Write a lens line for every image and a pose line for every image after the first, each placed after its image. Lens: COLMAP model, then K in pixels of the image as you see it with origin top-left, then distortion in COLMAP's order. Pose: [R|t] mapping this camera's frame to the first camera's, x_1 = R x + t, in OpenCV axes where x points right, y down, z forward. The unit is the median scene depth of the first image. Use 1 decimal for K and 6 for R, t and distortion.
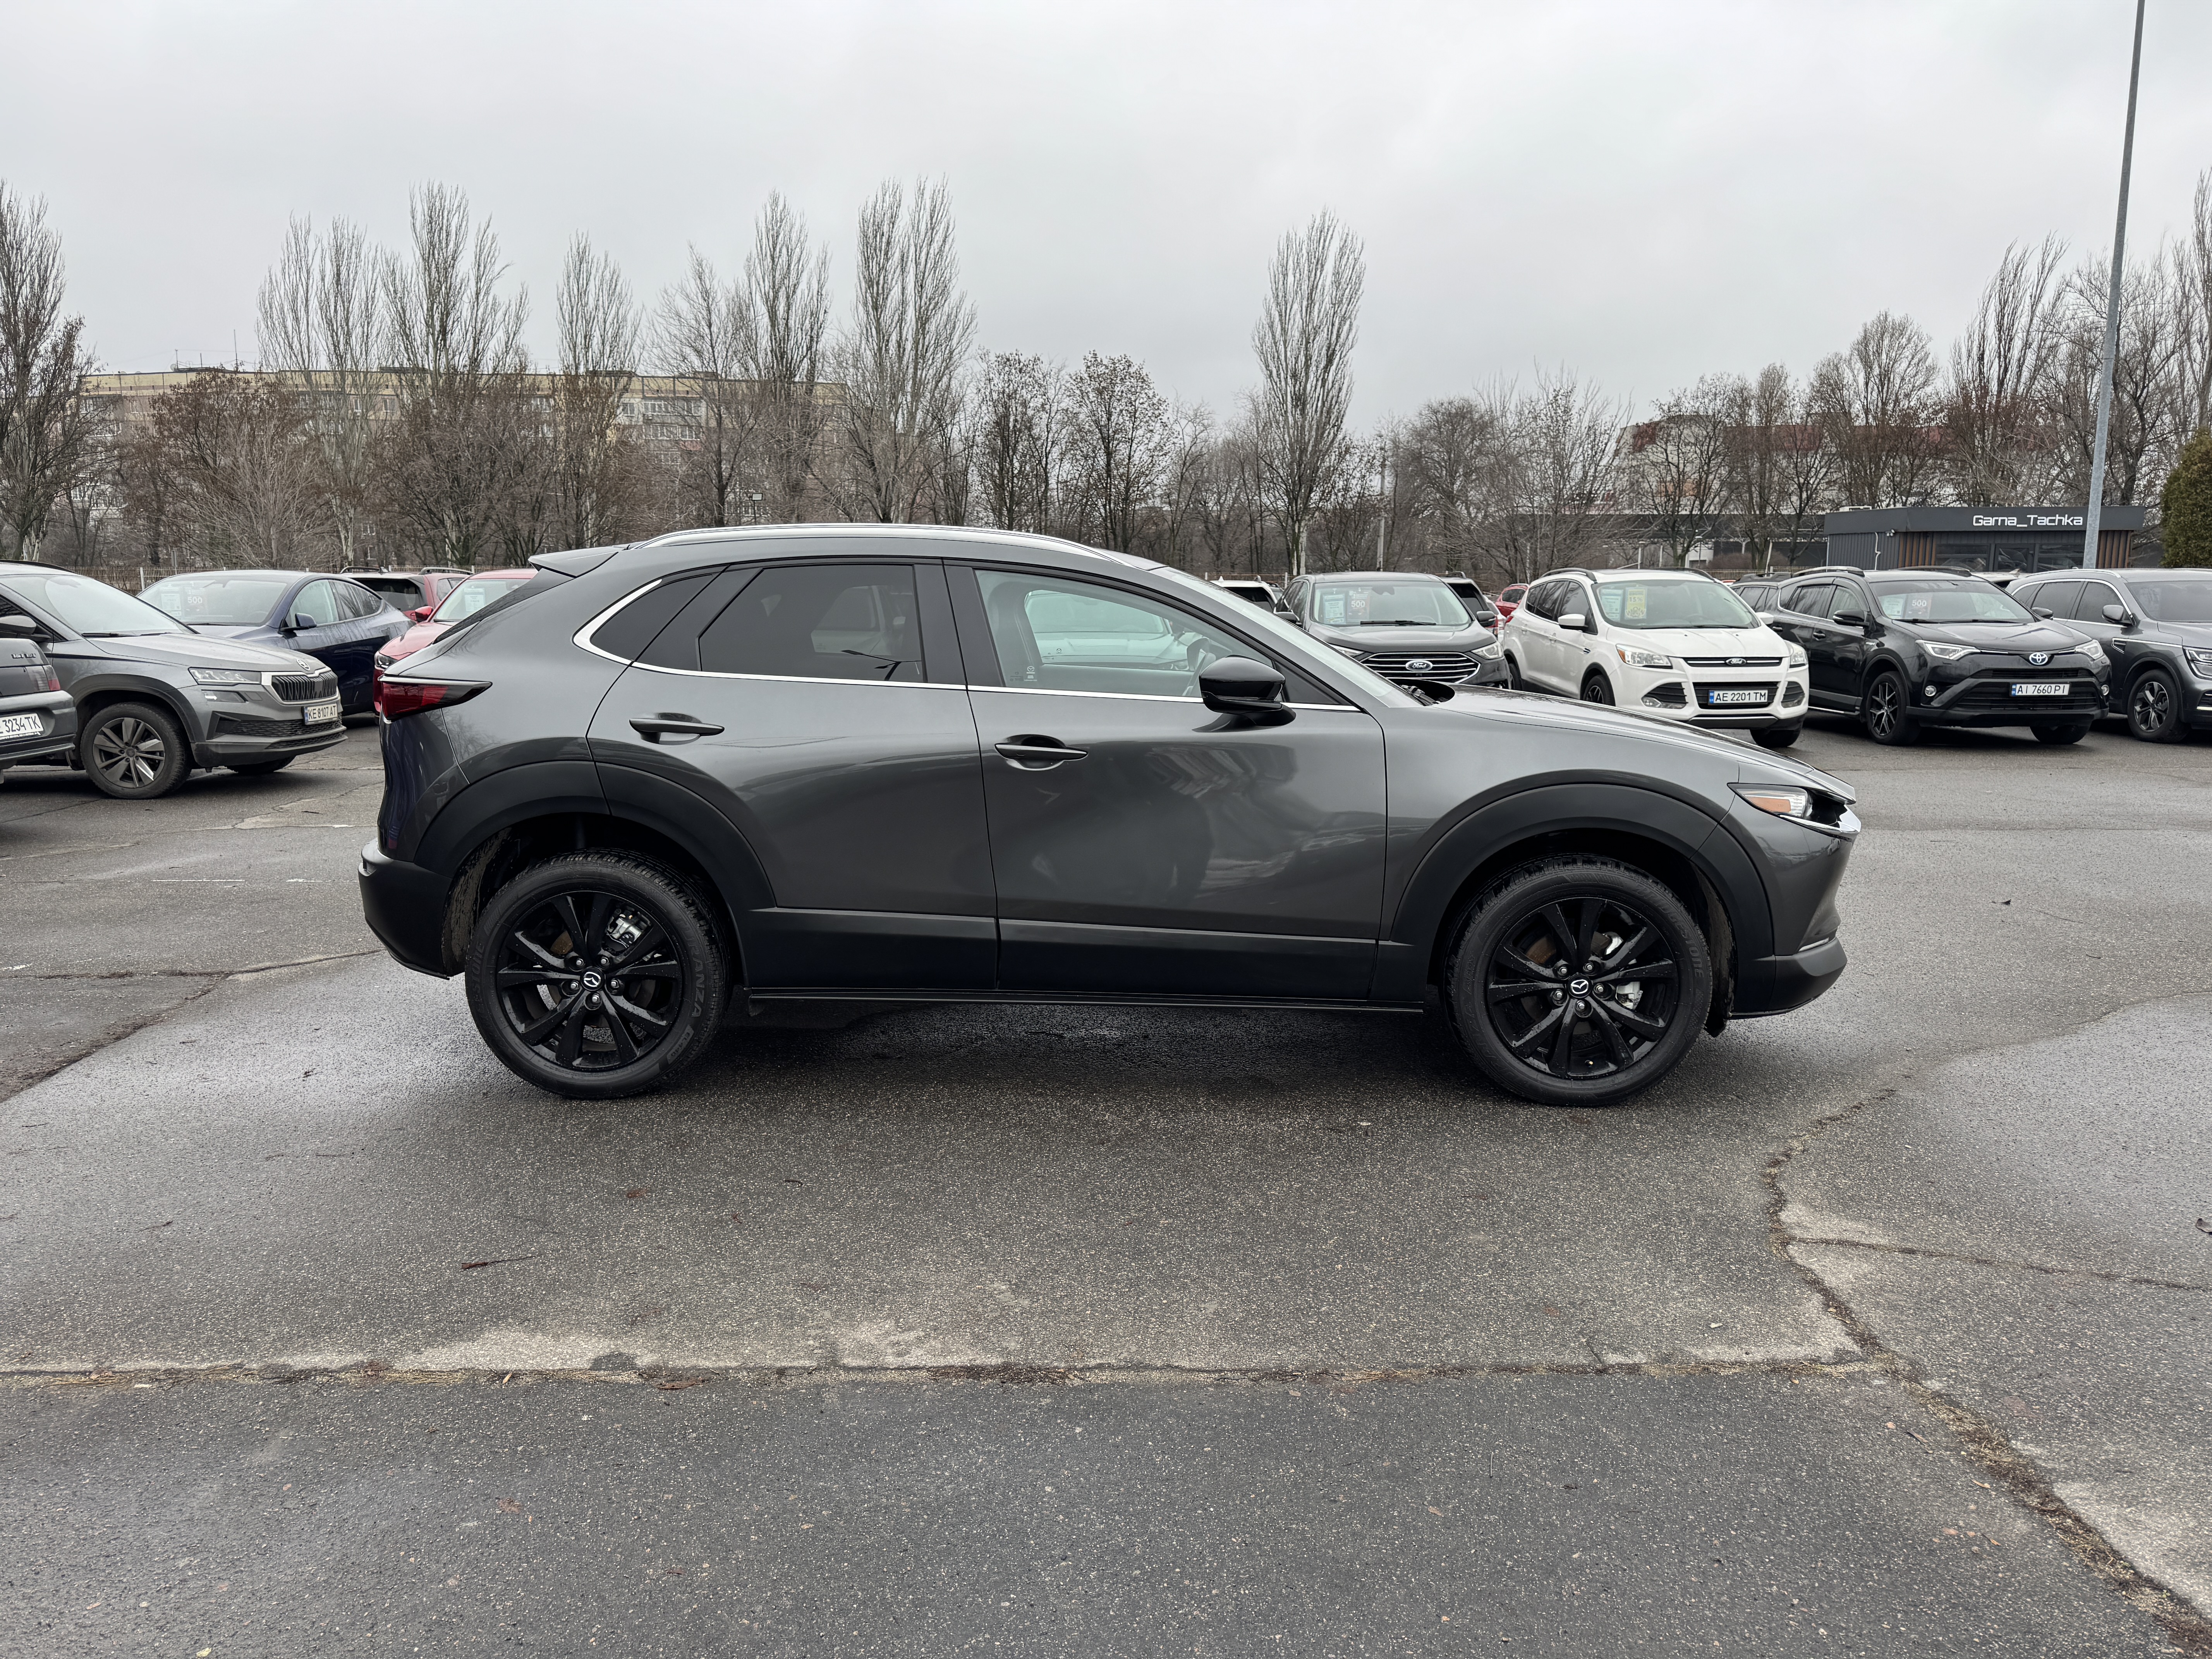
lens RADIAL K [[1566.6, 0, 1106.0], [0, 1566.6, 829.5], [0, 0, 1]] dist [0.068338, -0.072826]
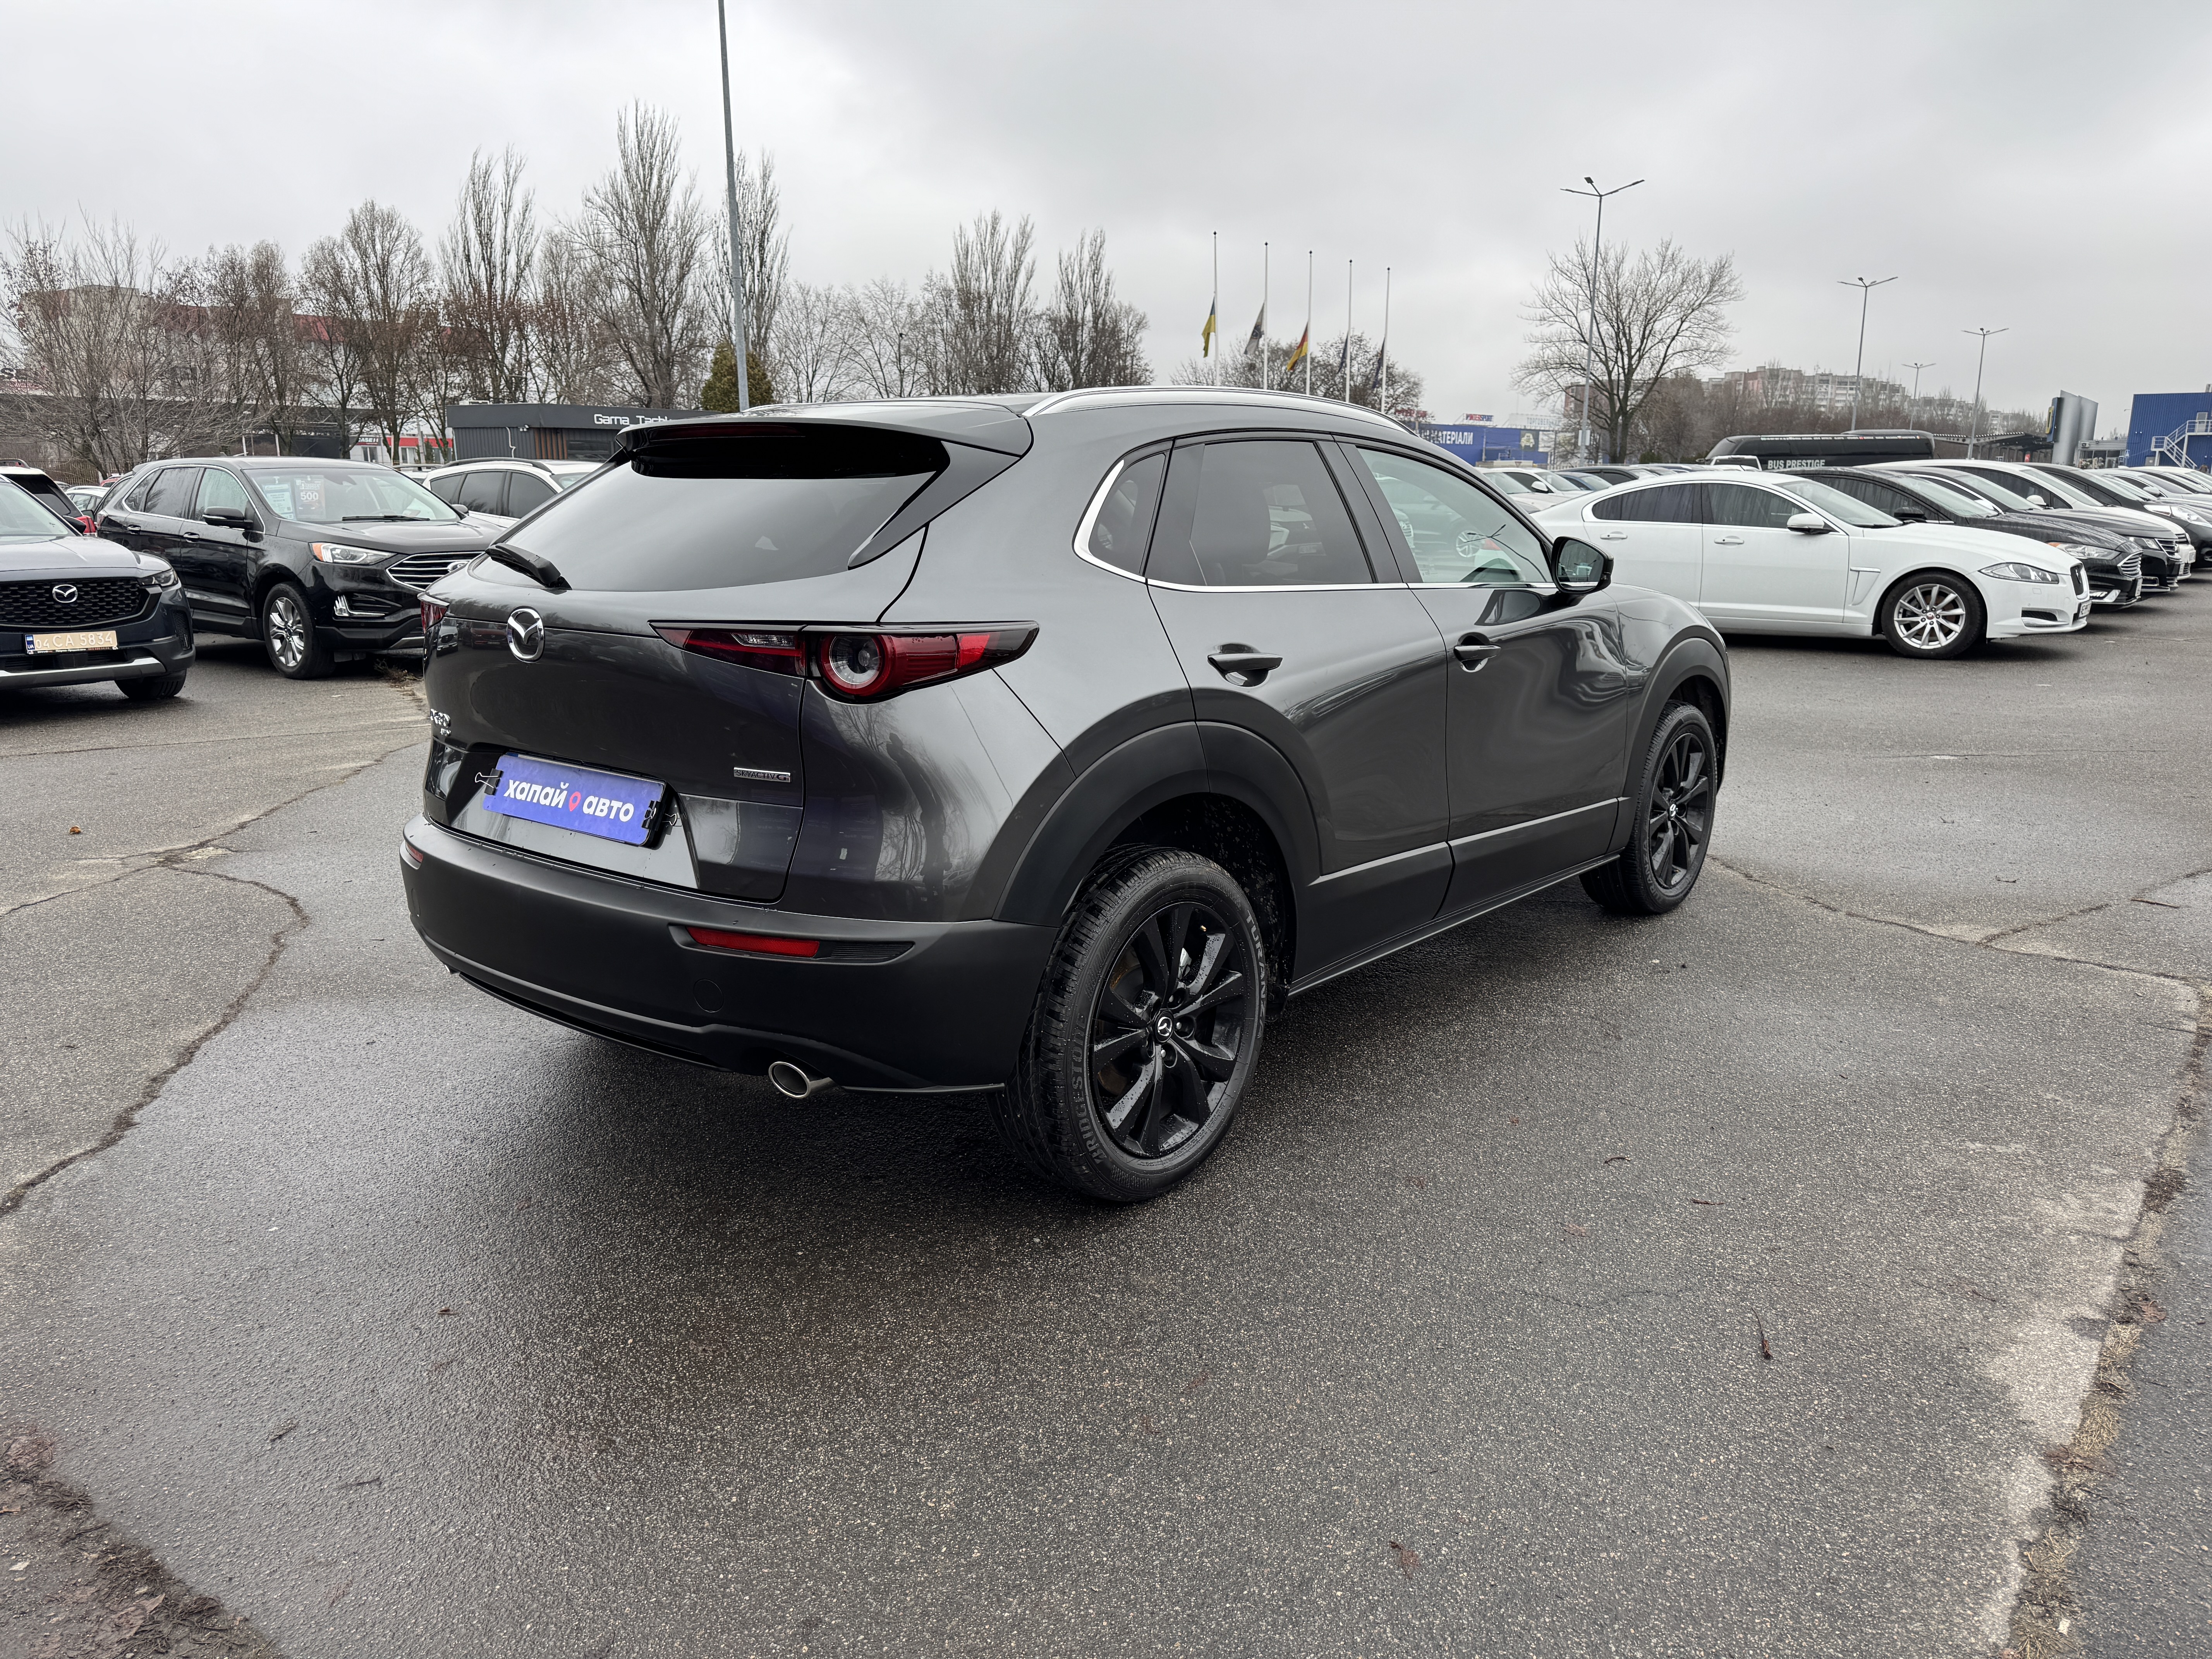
lens RADIAL K [[1592.9, 0, 1038.7], [0, 1592.9, 857.8], [0, 0, 1]] dist [0.000092, -0.002412]
pose [[0.609518, -0.180762, 0.771889, -0.139280], [0.119361, 0.983484, 0.136061, -0.012965], [-0.783735, 0.009202, 0.621027, 0.094653]]
